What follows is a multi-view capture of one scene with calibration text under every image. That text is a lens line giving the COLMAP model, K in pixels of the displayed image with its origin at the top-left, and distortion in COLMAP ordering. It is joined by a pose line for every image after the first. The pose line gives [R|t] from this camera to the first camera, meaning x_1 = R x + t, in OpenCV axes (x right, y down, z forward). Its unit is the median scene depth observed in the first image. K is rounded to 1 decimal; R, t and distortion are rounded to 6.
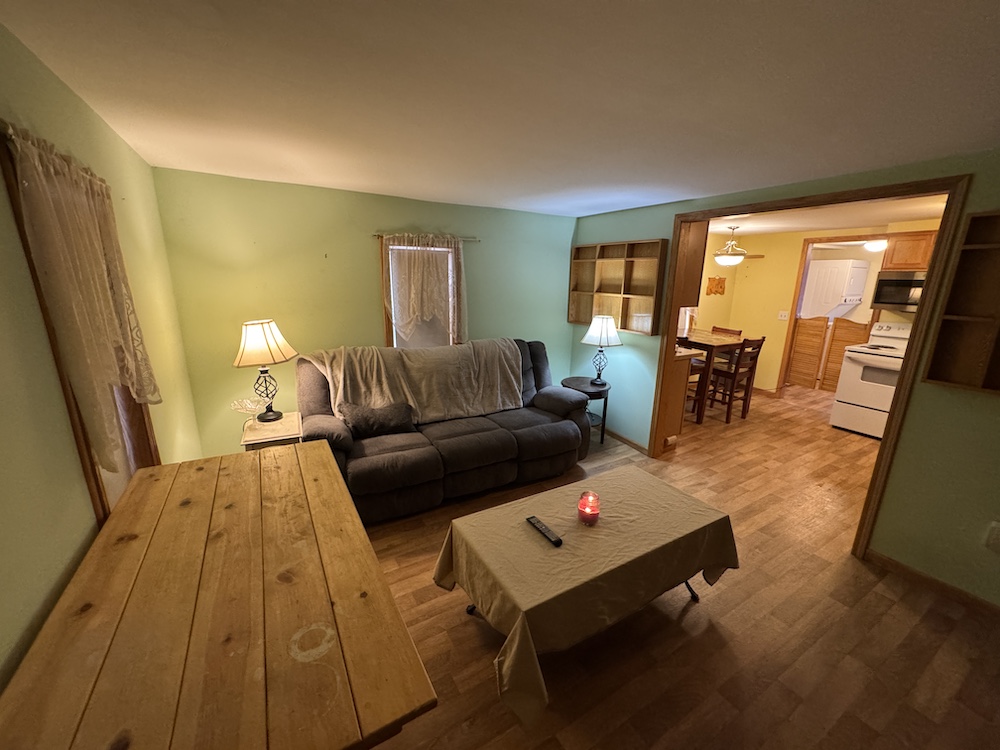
lens RADIAL K [[398.3, 0, 504.1], [0, 398.3, 374.6], [0, 0, 1]] dist [-0.002066, 0.000480]
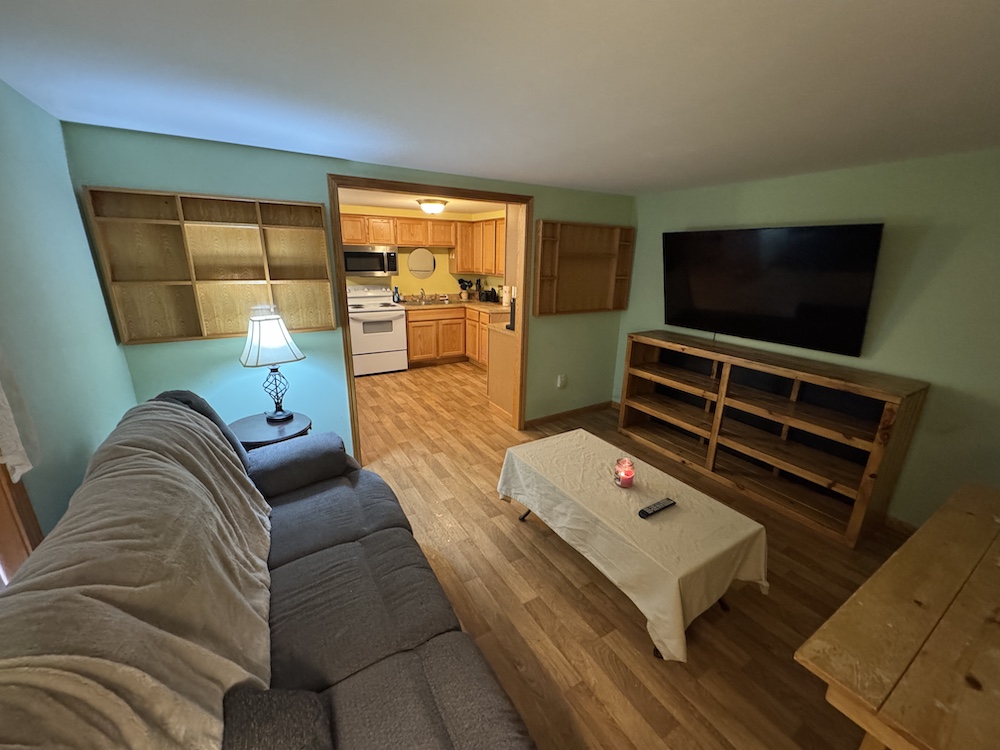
lens RADIAL K [[398.3, 0, 496.0], [0, 398.3, 376.0], [0, 0, 1]] dist [-0.002066, 0.000480]
pose [[0.000388, -0.306779, 0.951781, -0.320466], [0.224009, 0.927620, 0.298900, -0.137718], [-0.974587, 0.213092, 0.069081, 0.509346]]
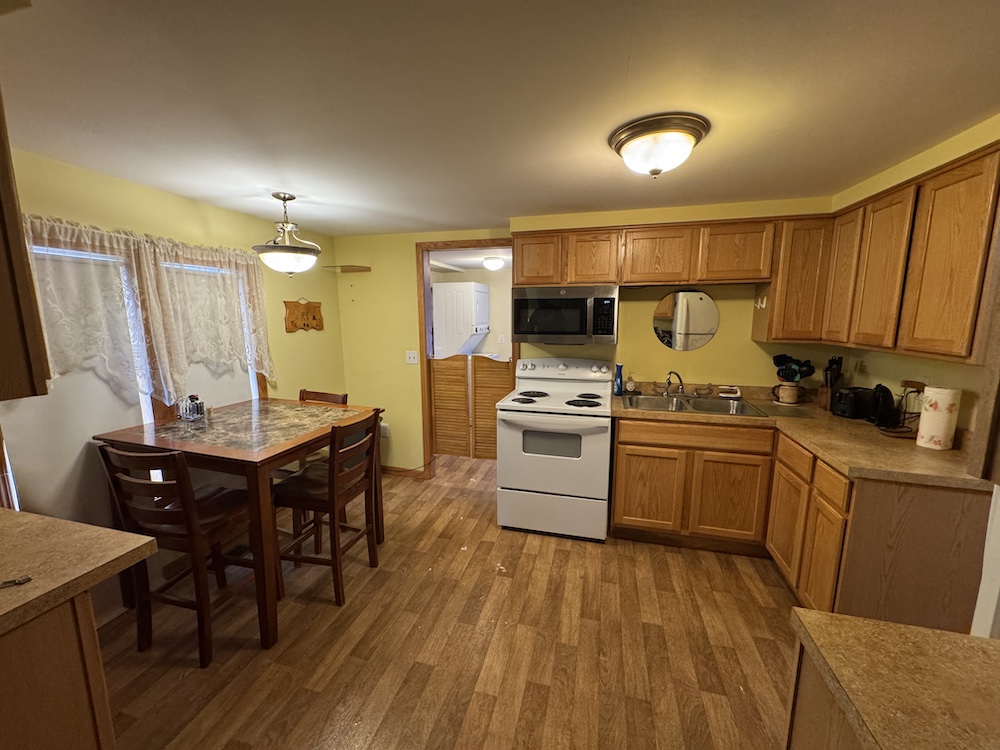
lens RADIAL K [[398.3, 0, 503.1], [0, 398.3, 375.2], [0, 0, 1]] dist [-0.002066, 0.000480]
pose [[0.707130, -0.125961, 0.695773, 0.418466], [0.182937, 0.983093, -0.007947, -0.104381], [-0.683009, 0.132902, 0.718217, 0.515372]]
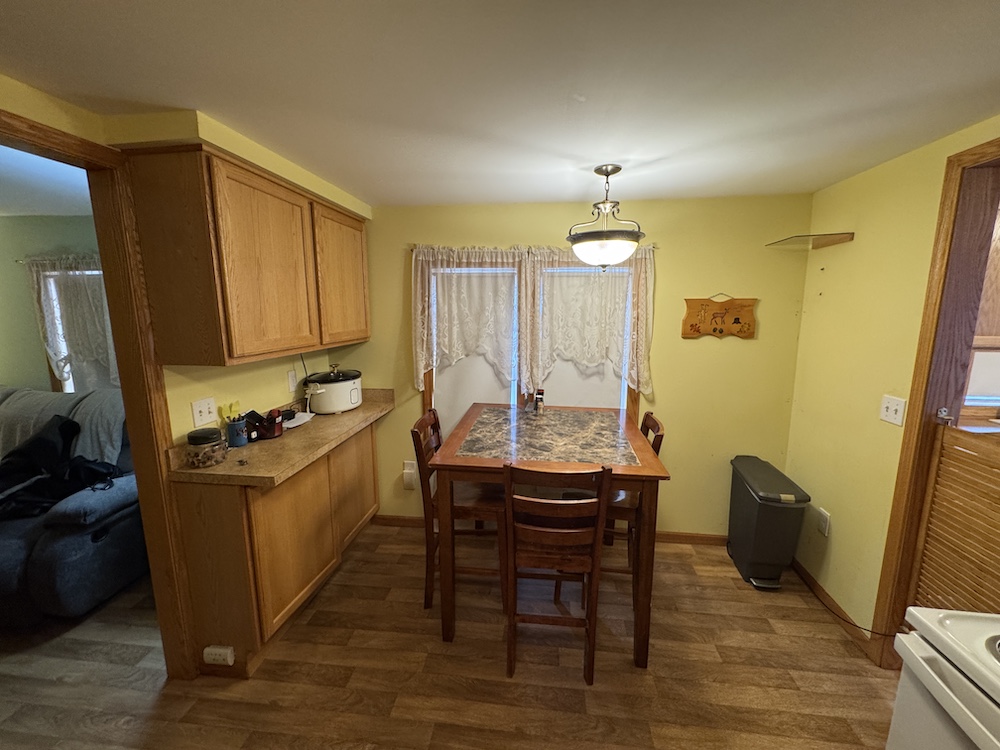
lens RADIAL K [[398.3, 0, 525.8], [0, 398.3, 368.4], [0, 0, 1]] dist [-0.002066, 0.000480]
pose [[0.792497, 0.071903, -0.605622, 0.924166], [-0.136050, 0.988845, -0.060630, -0.162261], [0.594507, 0.130444, 0.793439, 0.759810]]
